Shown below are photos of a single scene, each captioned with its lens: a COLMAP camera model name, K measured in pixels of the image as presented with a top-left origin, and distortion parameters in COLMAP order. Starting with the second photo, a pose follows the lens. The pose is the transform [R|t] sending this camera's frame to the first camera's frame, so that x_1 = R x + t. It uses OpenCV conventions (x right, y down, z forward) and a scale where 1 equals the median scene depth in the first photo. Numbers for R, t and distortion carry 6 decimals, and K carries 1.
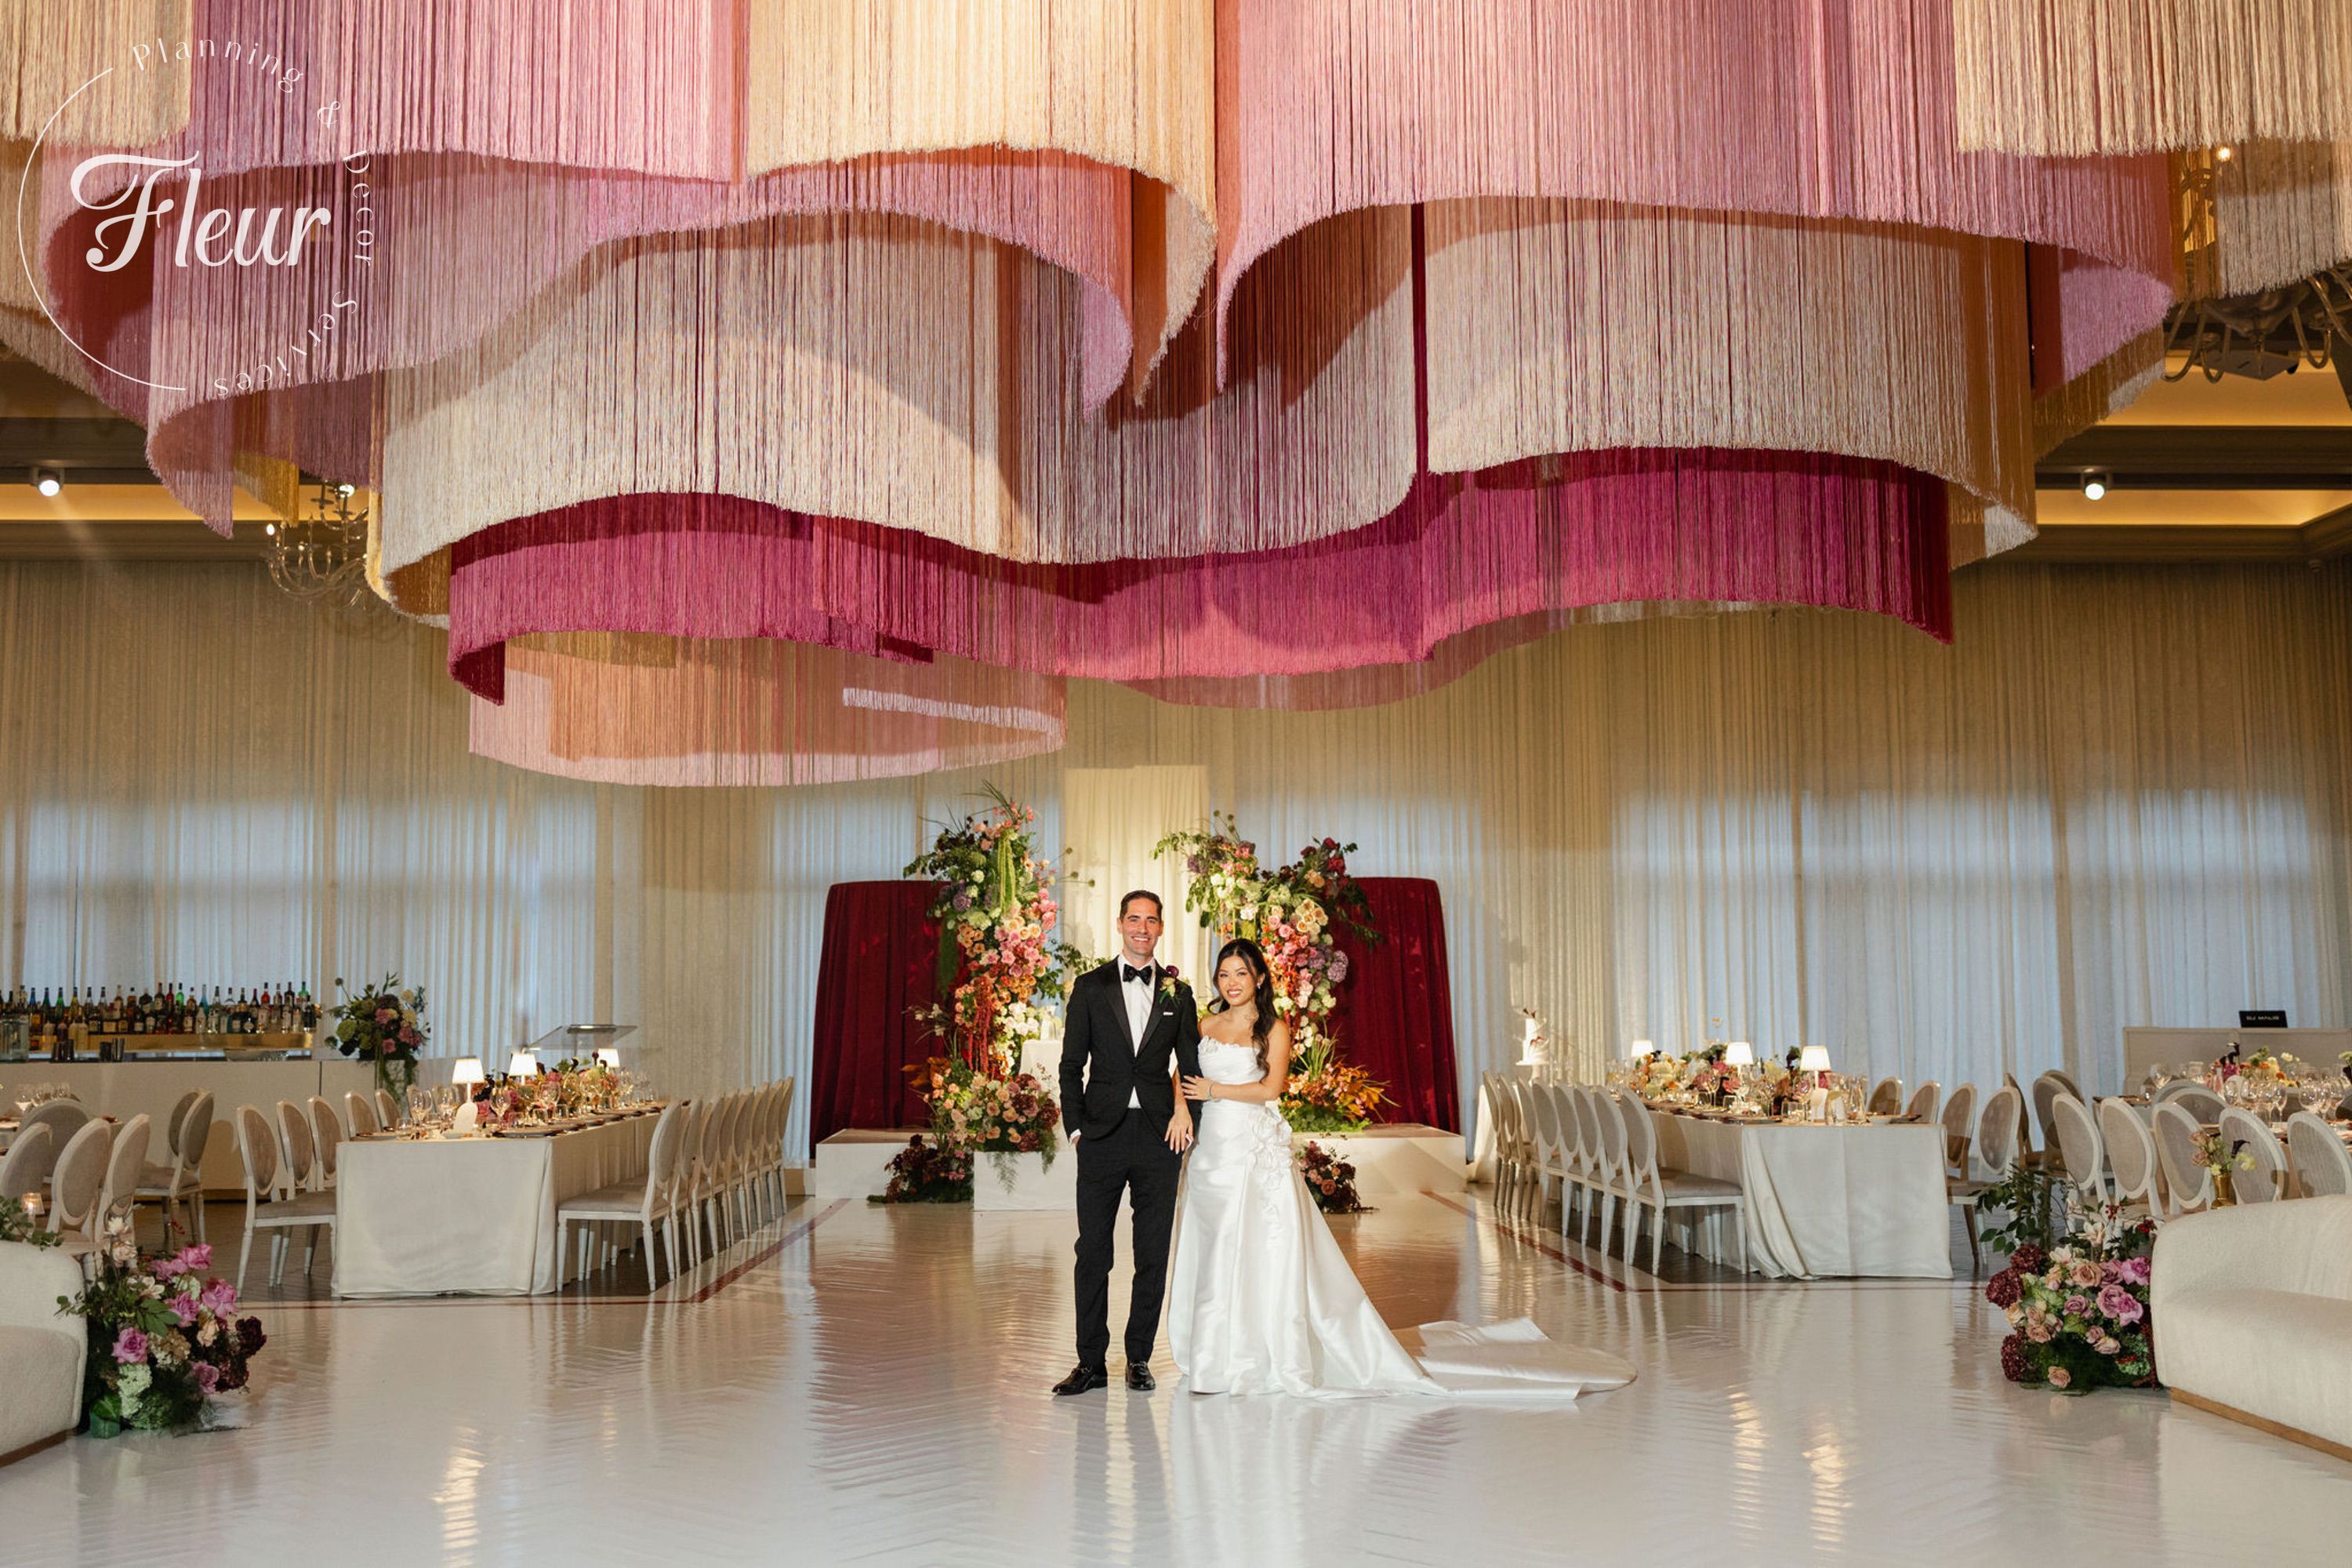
lens RADIAL K [[2381.2, 0, 1190.1], [0, 2381.2, 766.4], [0, 0, 1]] dist [0.026822, -0.000328]
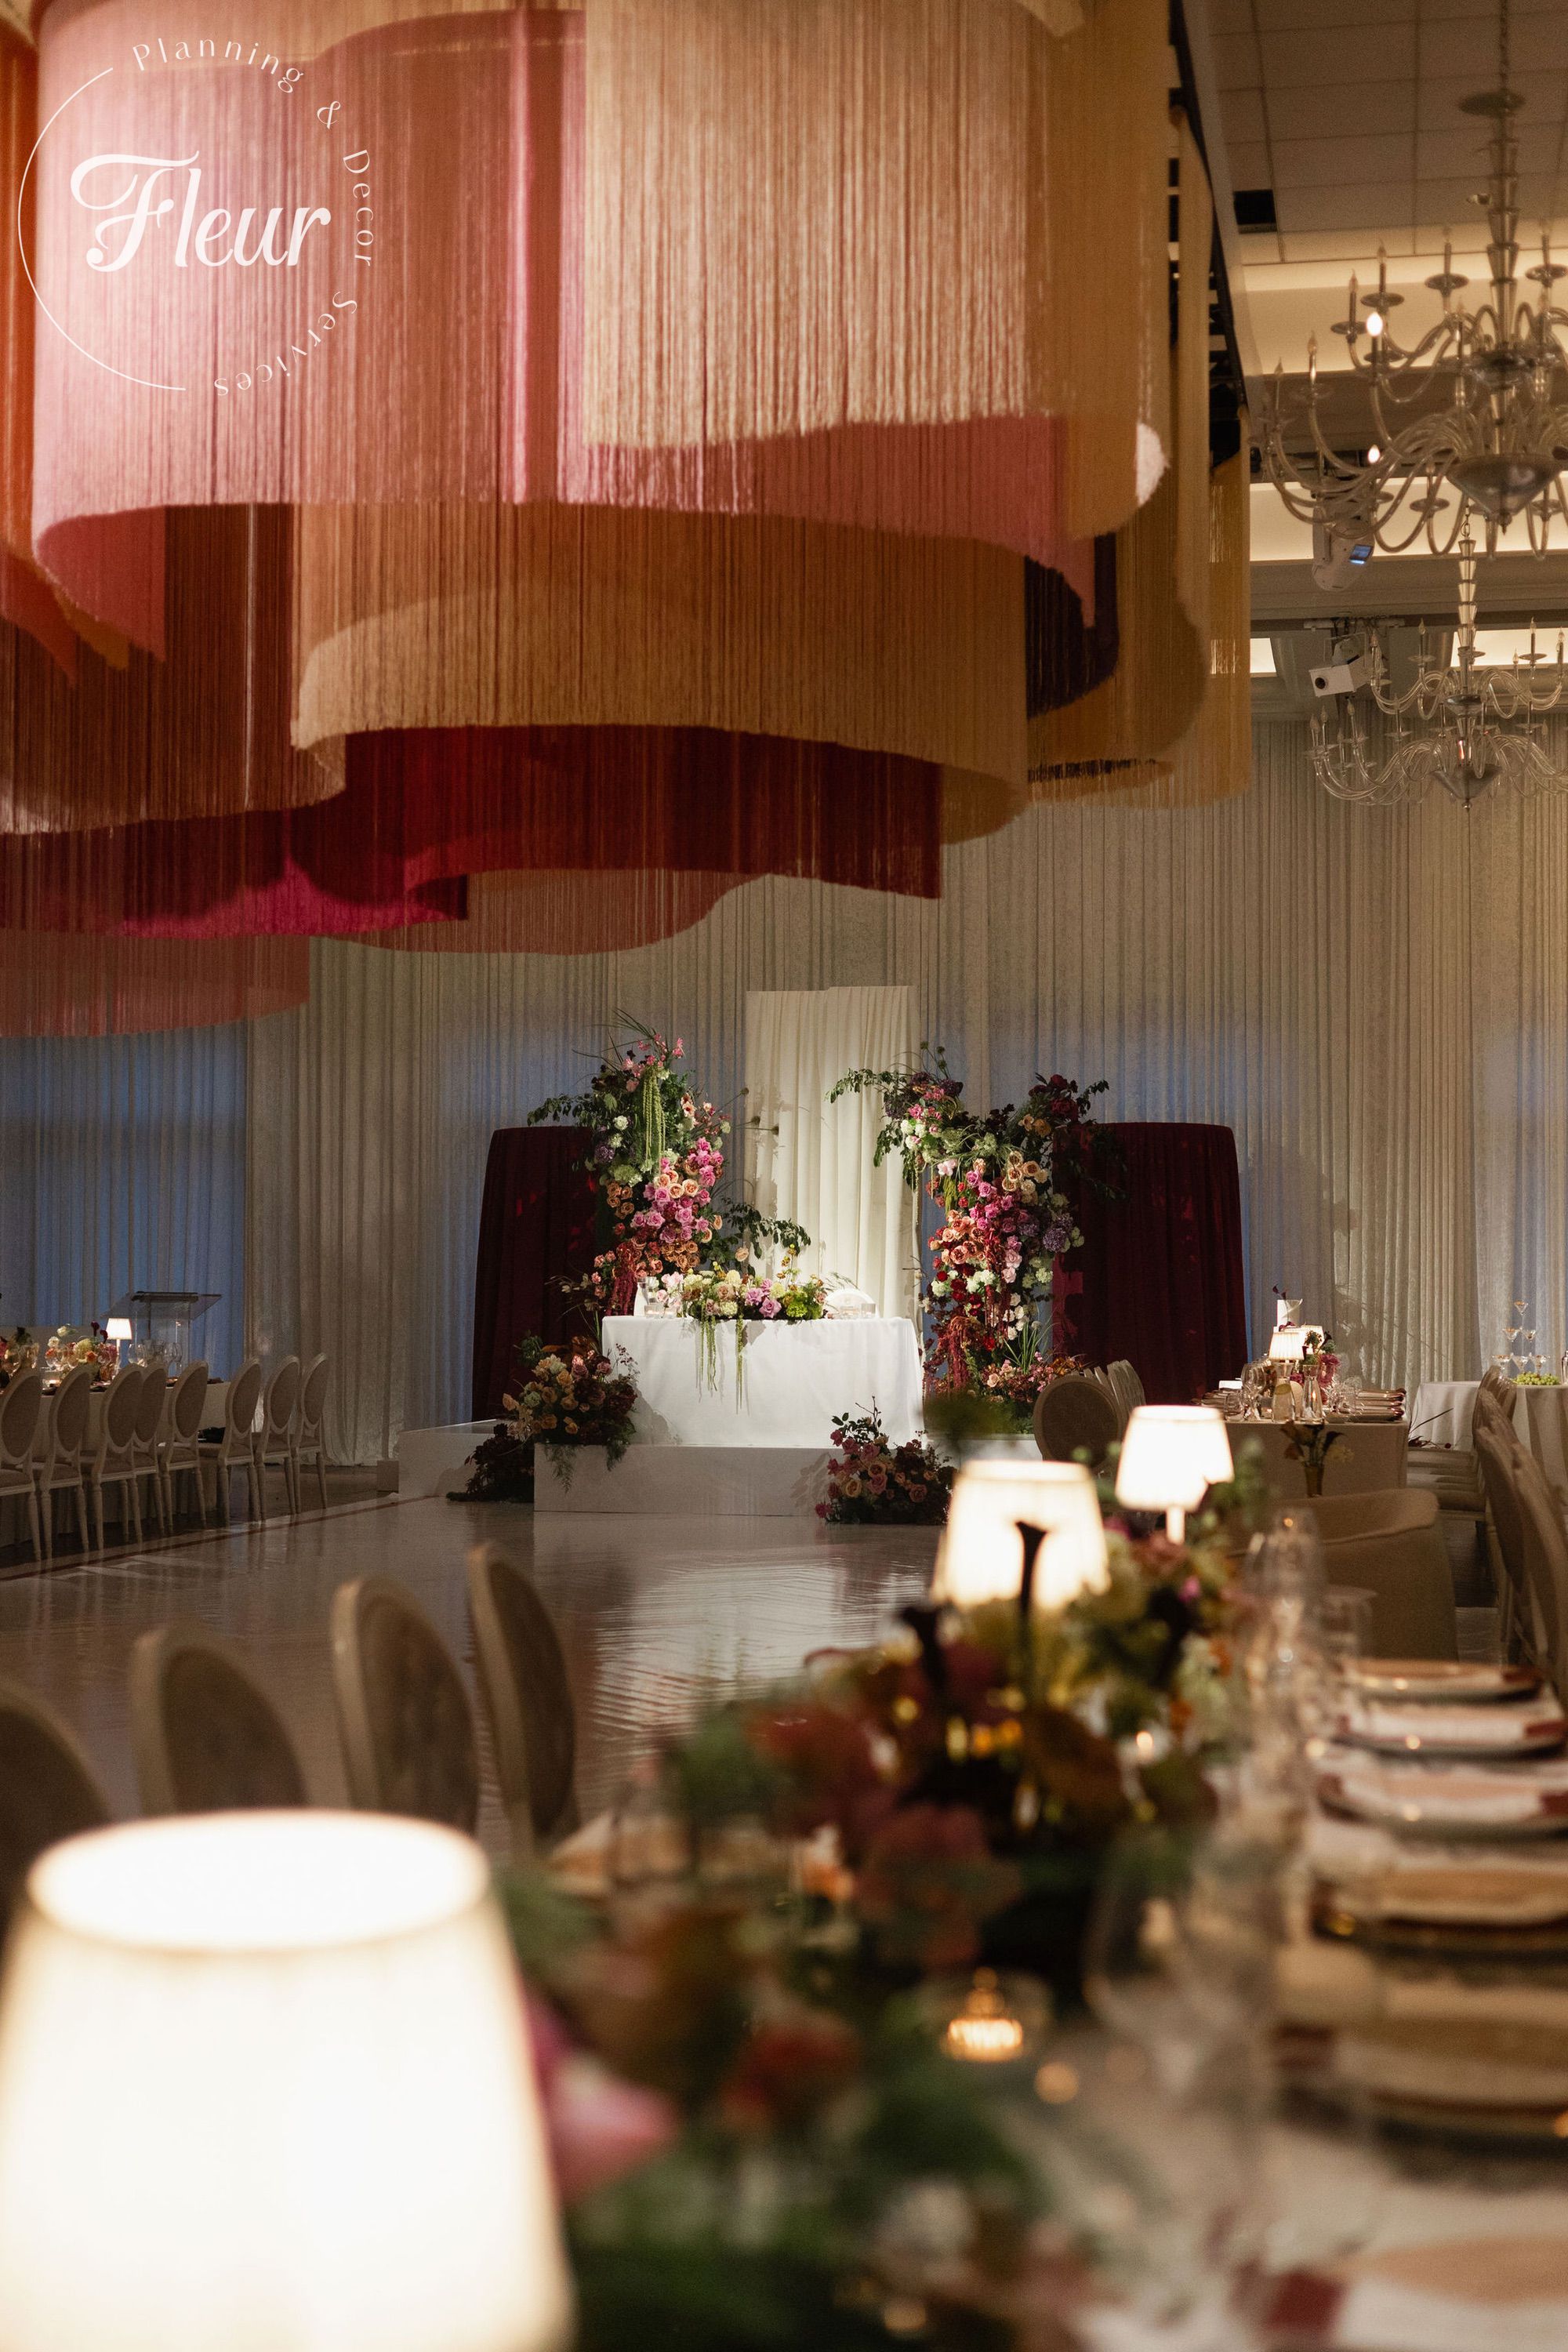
lens RADIAL K [[3317.3, 0, 784.0], [0, 3317.3, 1176.0], [0, 0, 1]] dist [0.032226, 0.061741]
pose [[0.972973, 0.004427, -0.230878, 0.358458], [0.011381, 0.997682, 0.067093, -0.019509], [0.230640, -0.067907, 0.970667, -0.185253]]
